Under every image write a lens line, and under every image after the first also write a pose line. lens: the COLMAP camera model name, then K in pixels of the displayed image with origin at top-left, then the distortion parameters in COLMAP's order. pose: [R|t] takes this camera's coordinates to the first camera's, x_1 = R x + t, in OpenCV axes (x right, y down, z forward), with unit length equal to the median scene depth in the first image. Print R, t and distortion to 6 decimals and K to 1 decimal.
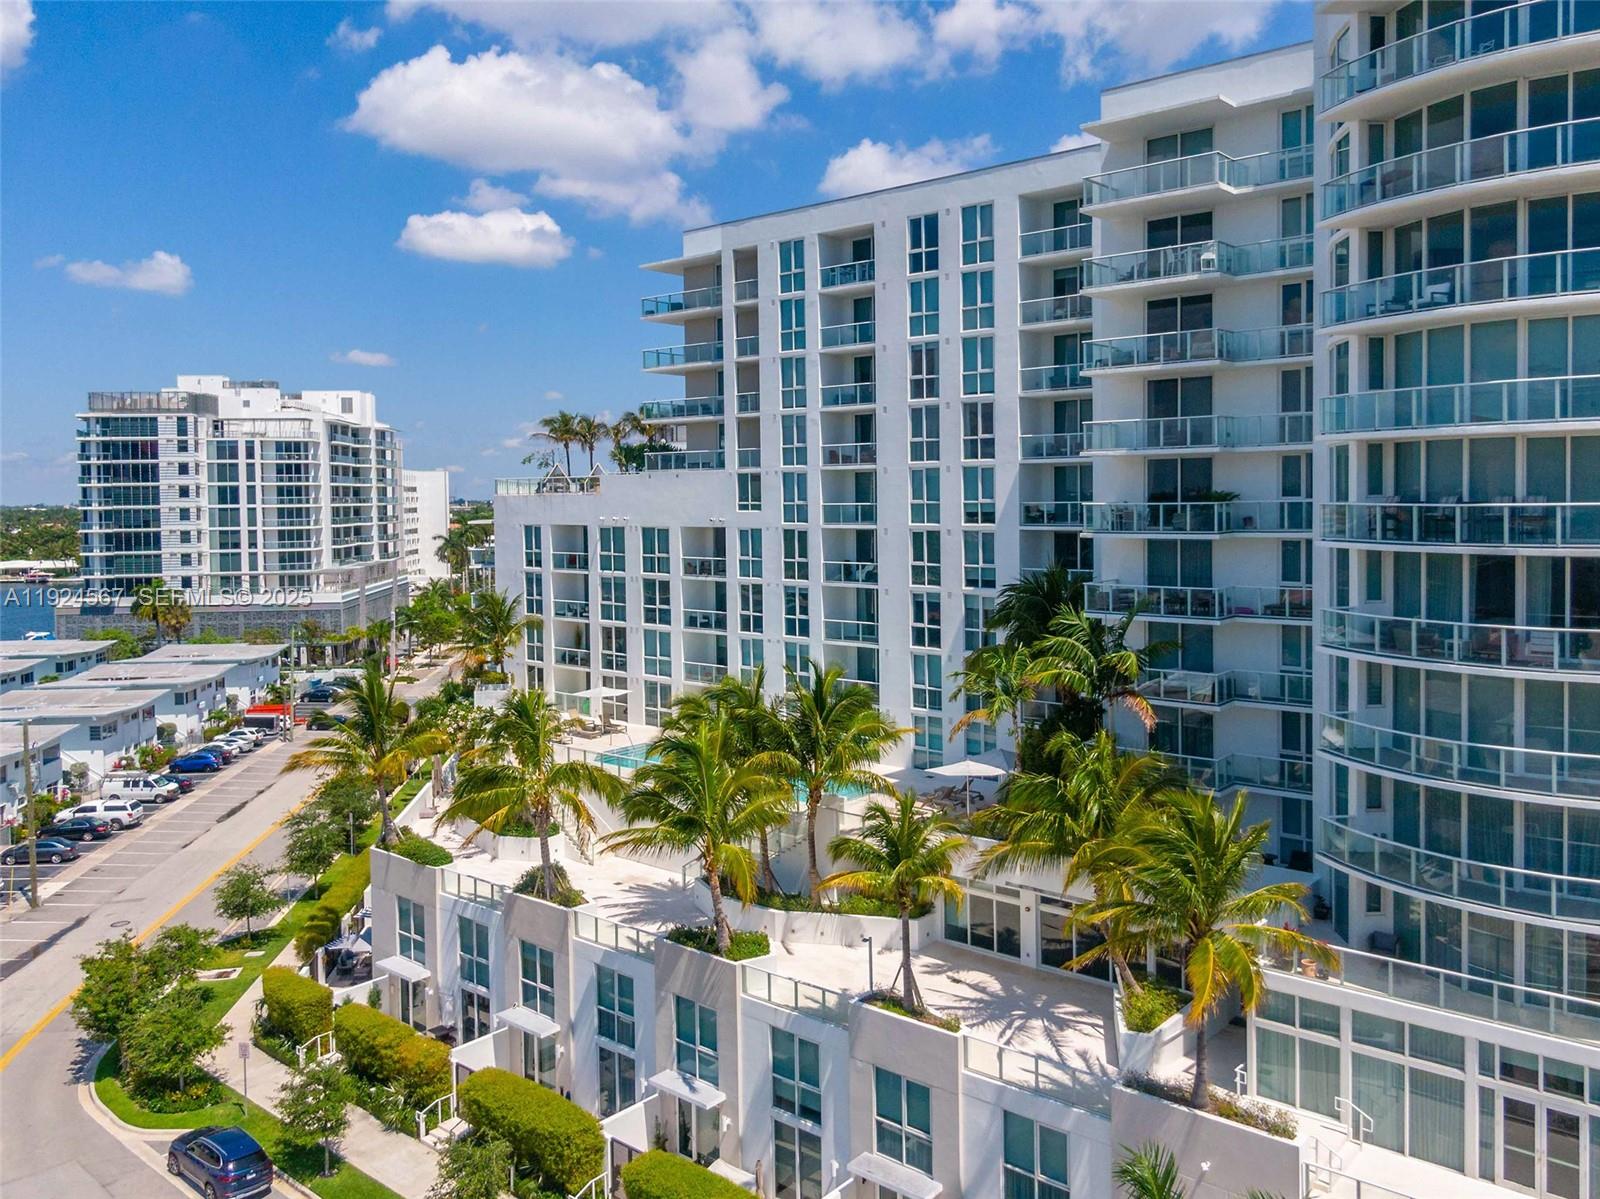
lens RADIAL K [[1239.6, 0, 790.1], [0, 1239.6, 534.4], [0, 0, 1]] dist [0.056522, -0.102274]
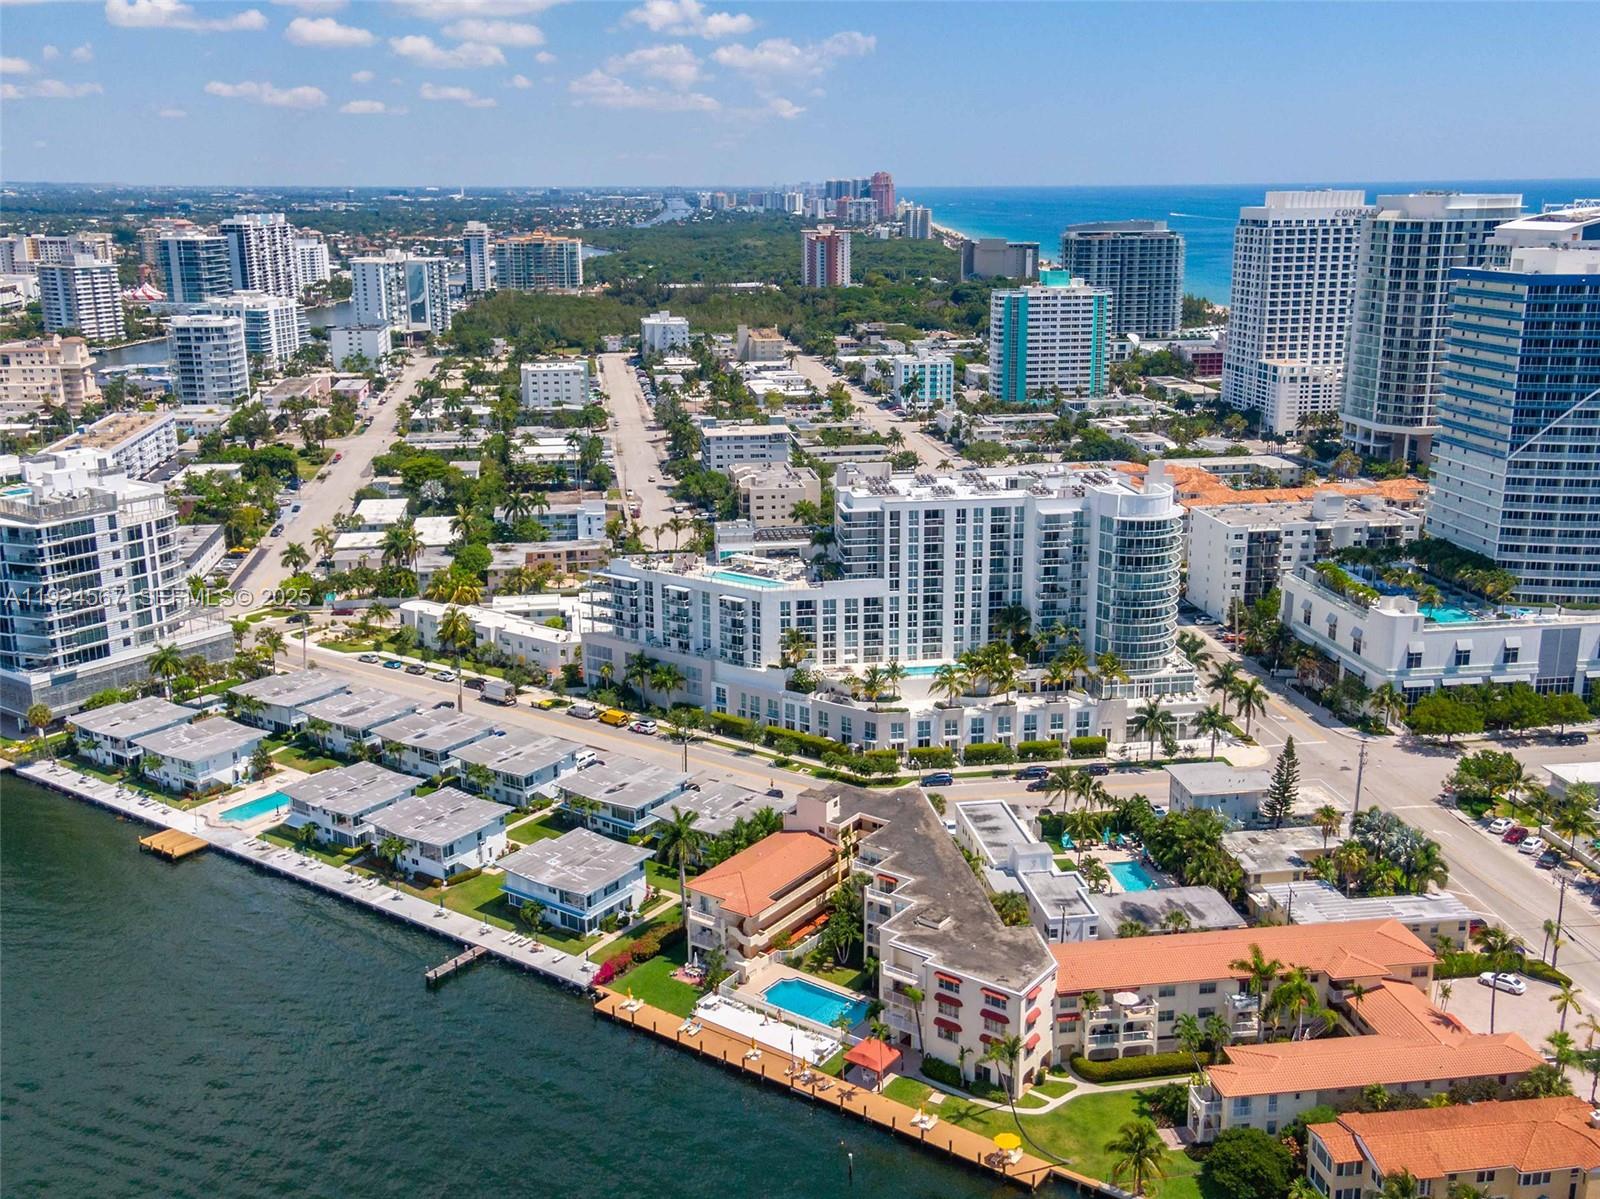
lens RADIAL K [[1526.3, 0, 766.2], [0, 1526.3, 571.0], [0, 0, 1]] dist [0.034817, 0.024714]
pose [[0.664308, -0.178119, 0.725926, -2.355755], [0.026925, 0.976264, 0.214905, -0.702843], [-0.746974, -0.123217, 0.653336, -0.997320]]
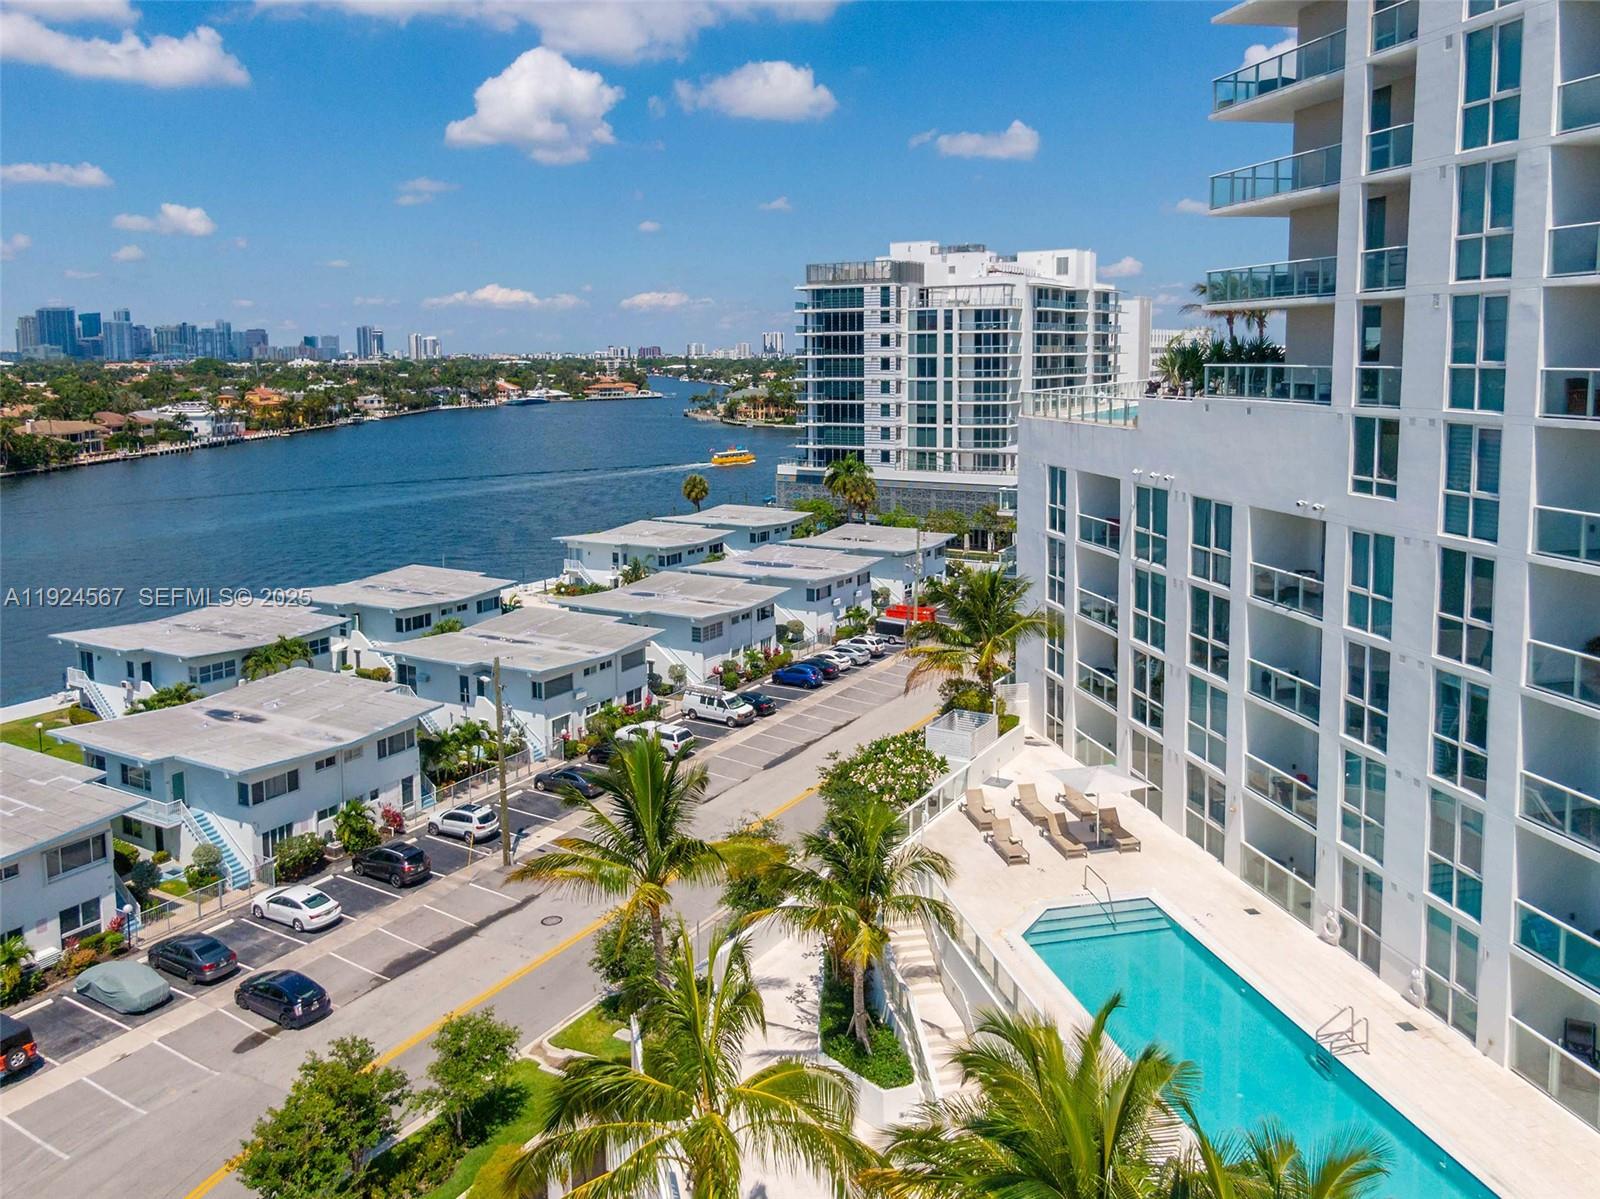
lens RADIAL K [[1214.5, 0, 793.7], [0, 1214.5, 485.3], [0, 0, 1]] dist [0.058640, -0.073379]
pose [[0.805424, 0.068474, -0.588730, 0.050127], [-0.019127, 0.995790, 0.089651, -0.047035], [0.592390, -0.060947, 0.803343, 0.371397]]
